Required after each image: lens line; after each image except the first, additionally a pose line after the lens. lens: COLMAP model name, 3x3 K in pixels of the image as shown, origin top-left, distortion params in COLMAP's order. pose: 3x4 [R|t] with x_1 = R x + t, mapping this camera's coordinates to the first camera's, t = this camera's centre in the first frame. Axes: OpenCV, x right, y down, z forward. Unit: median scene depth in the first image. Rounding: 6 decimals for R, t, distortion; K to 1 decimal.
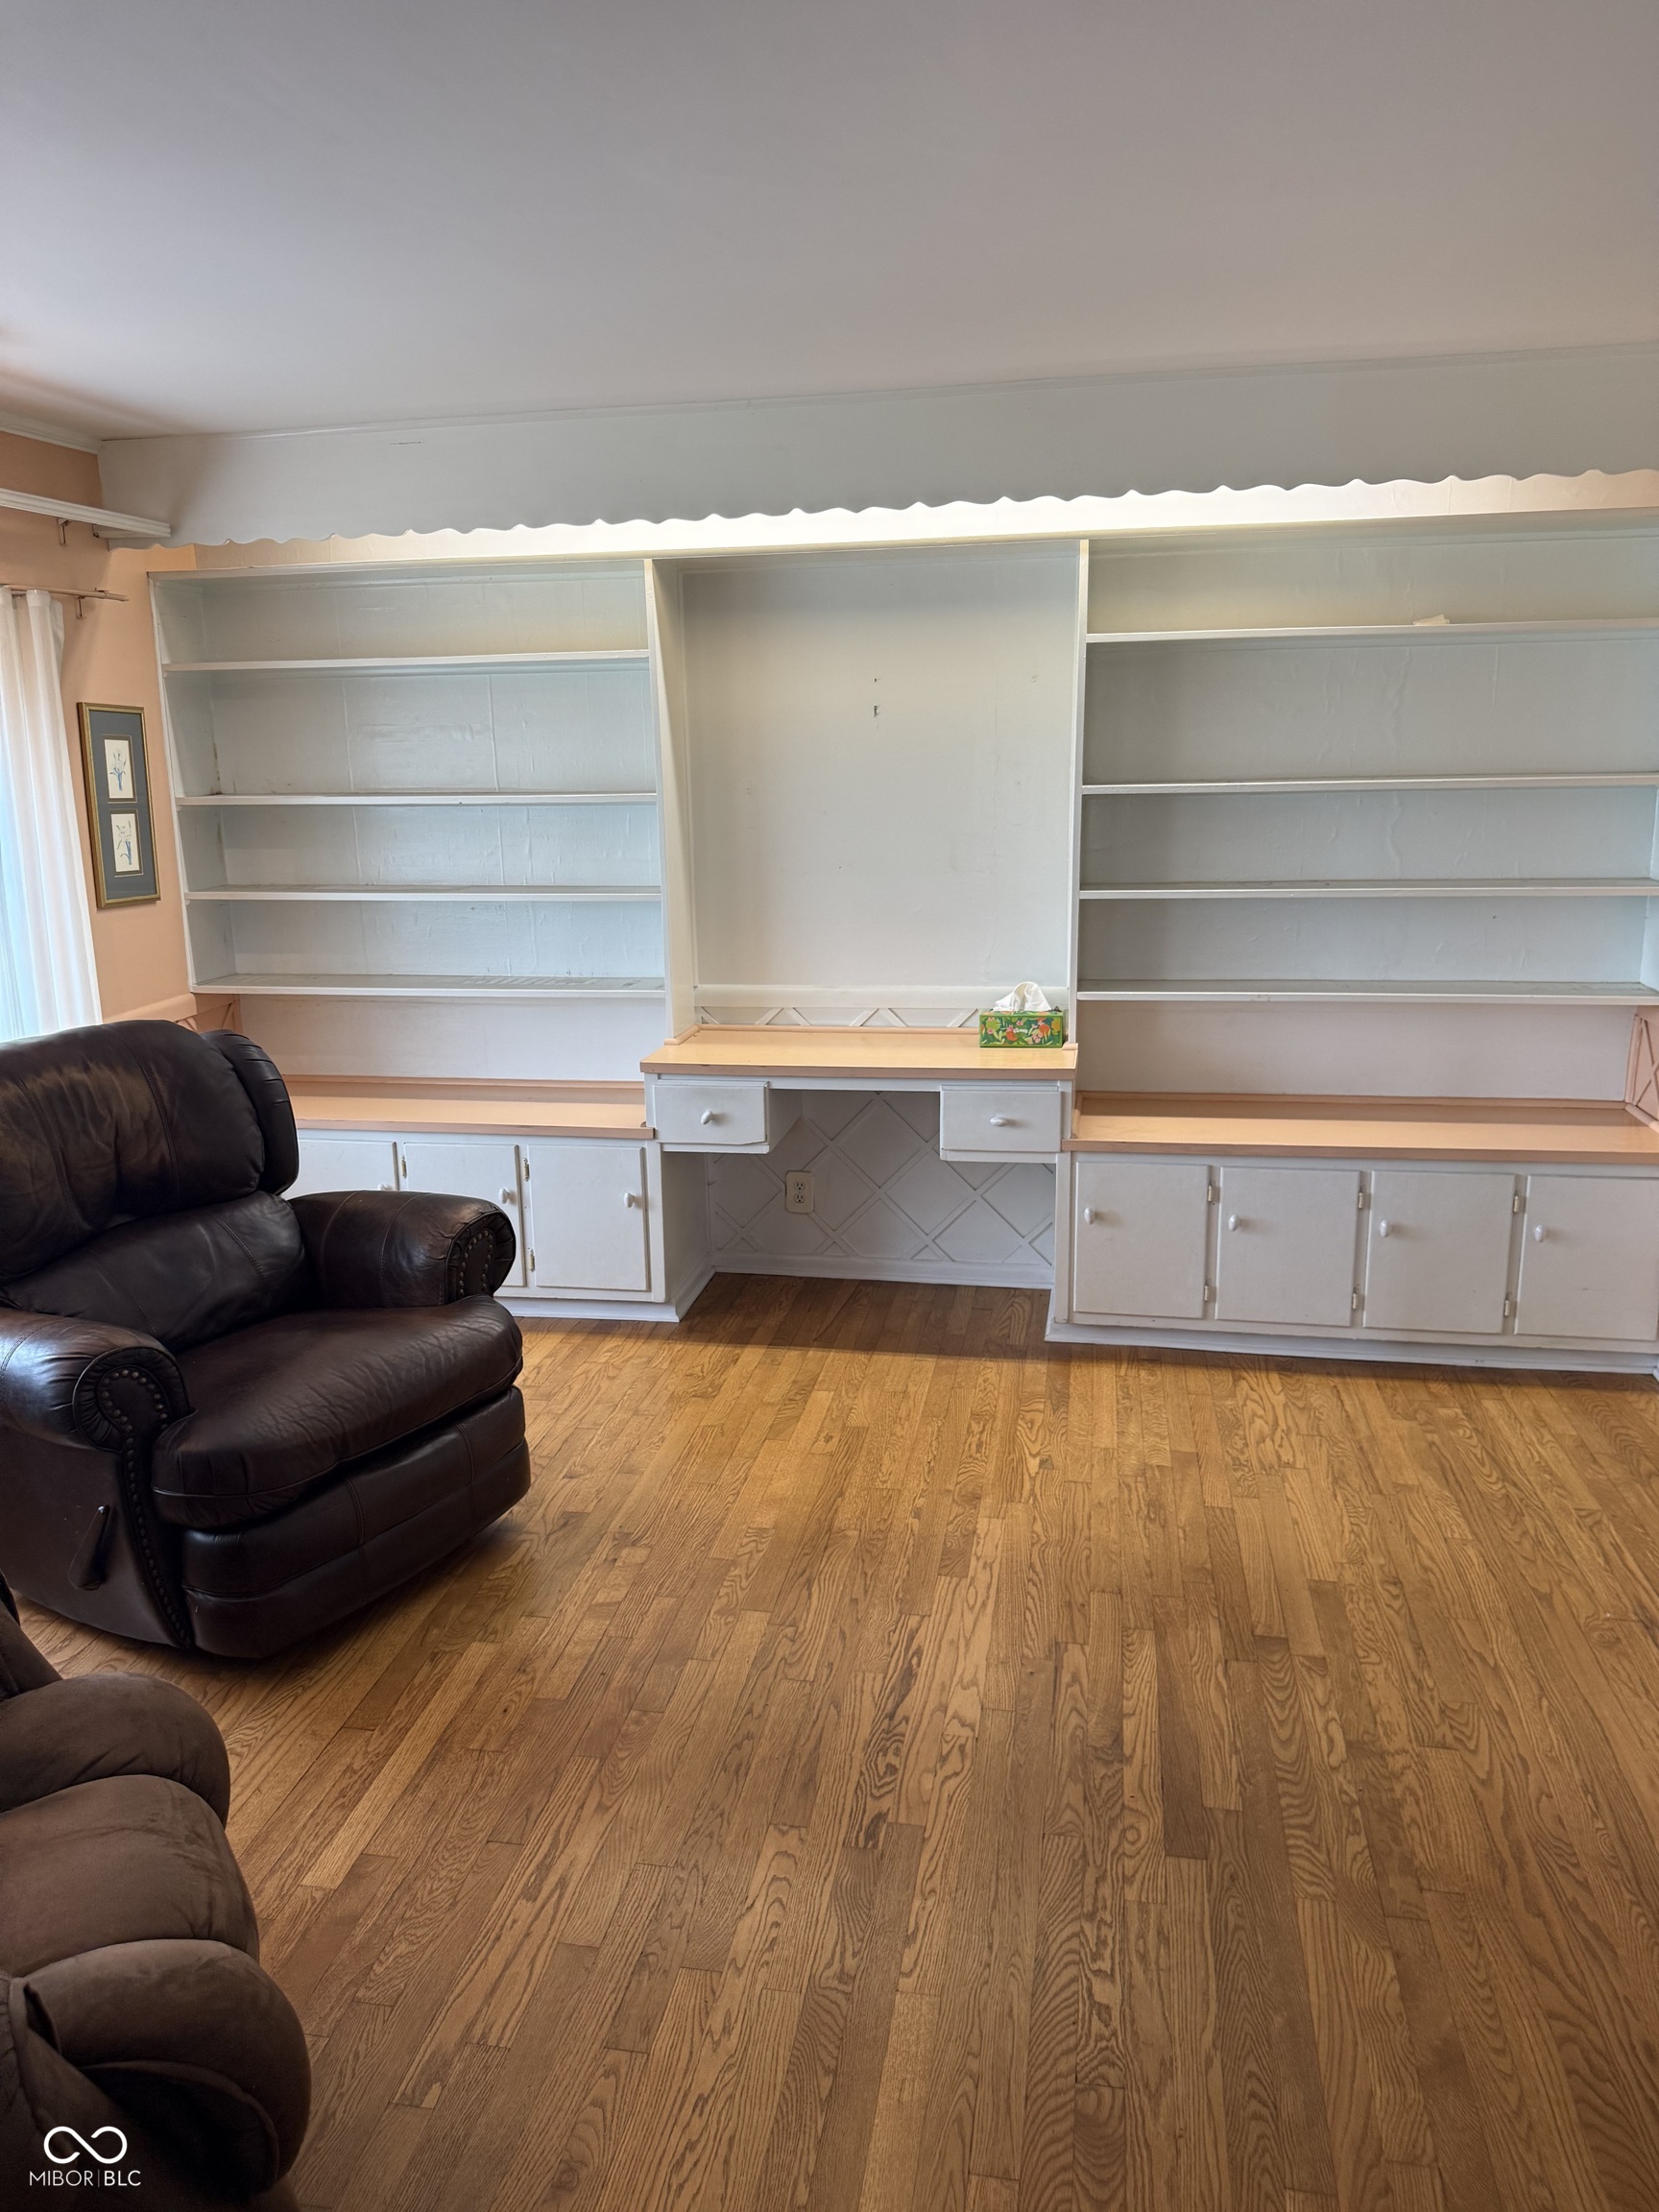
lens RADIAL K [[1562.4, 0, 832.4], [0, 1562.4, 1101.5], [0, 0, 1]] dist [-0.006775, -0.005614]
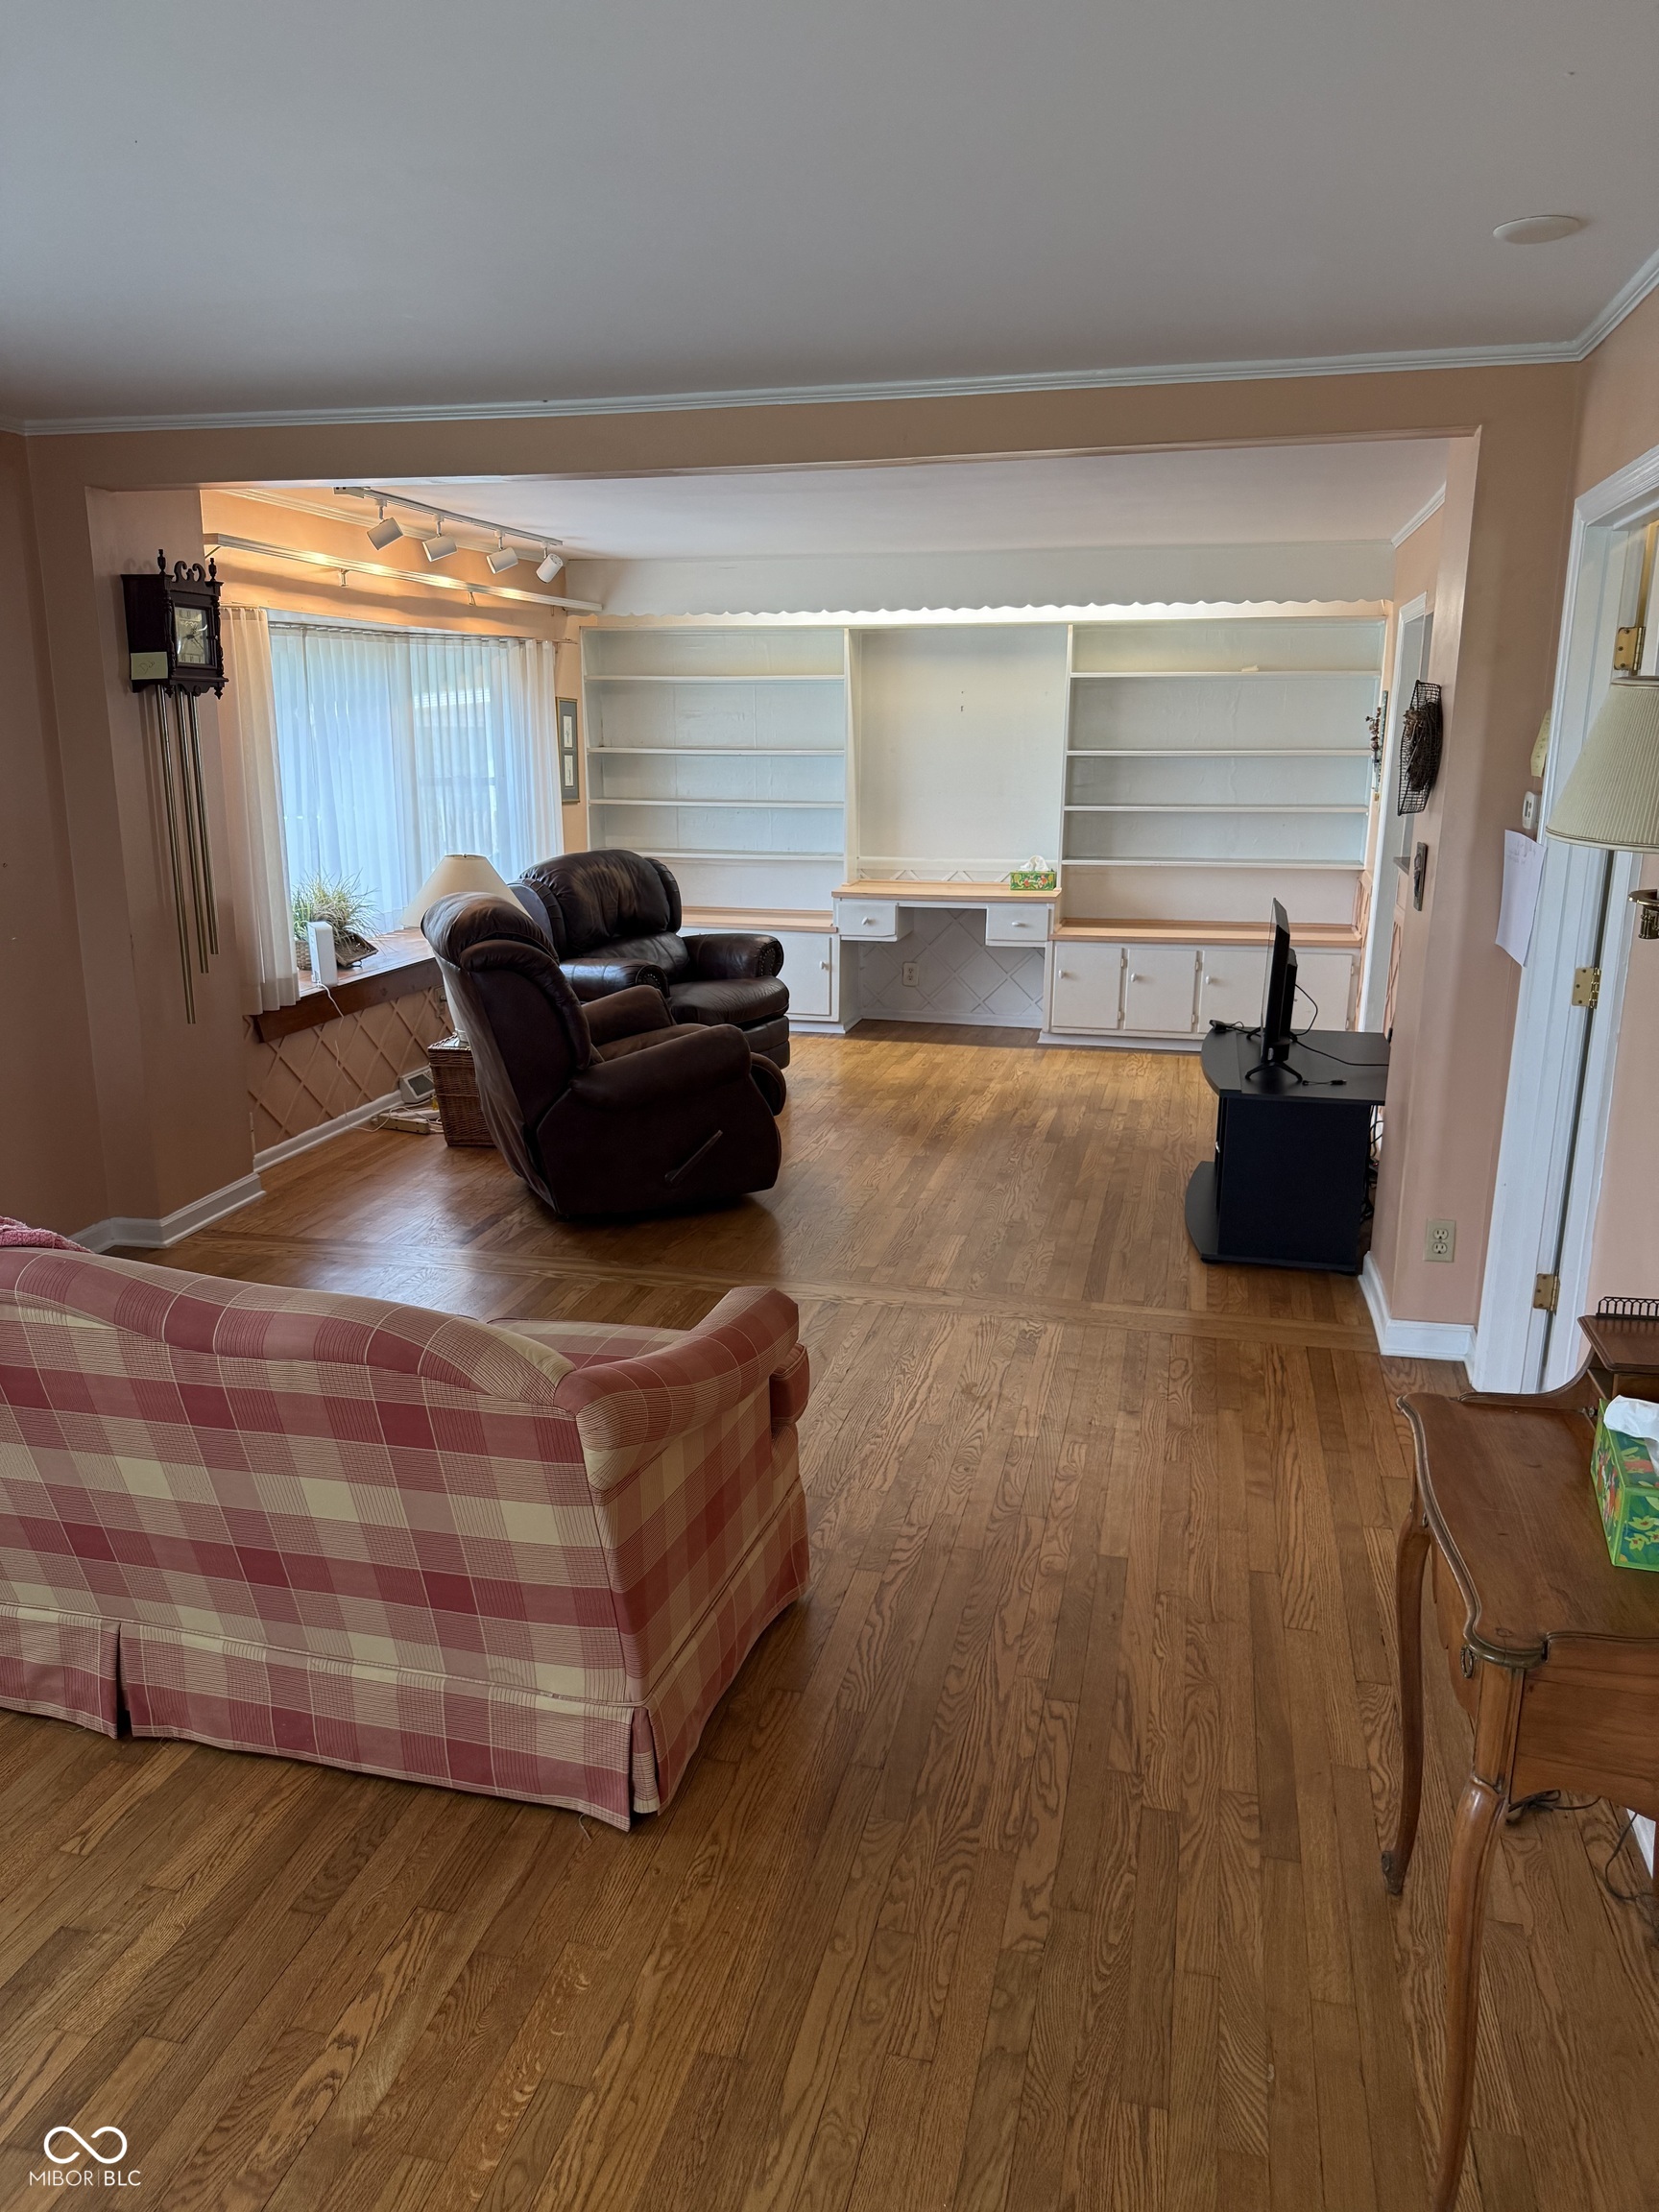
lens RADIAL K [[1562.4, 0, 804.7], [0, 1562.4, 1155.5], [0, 0, 1]] dist [-0.006775, -0.005614]
pose [[0.996577, 0.038253, -0.073284, -0.002601], [-0.034193, 0.997852, 0.055880, 0.200544], [0.075264, -0.053183, 0.995744, -0.974487]]
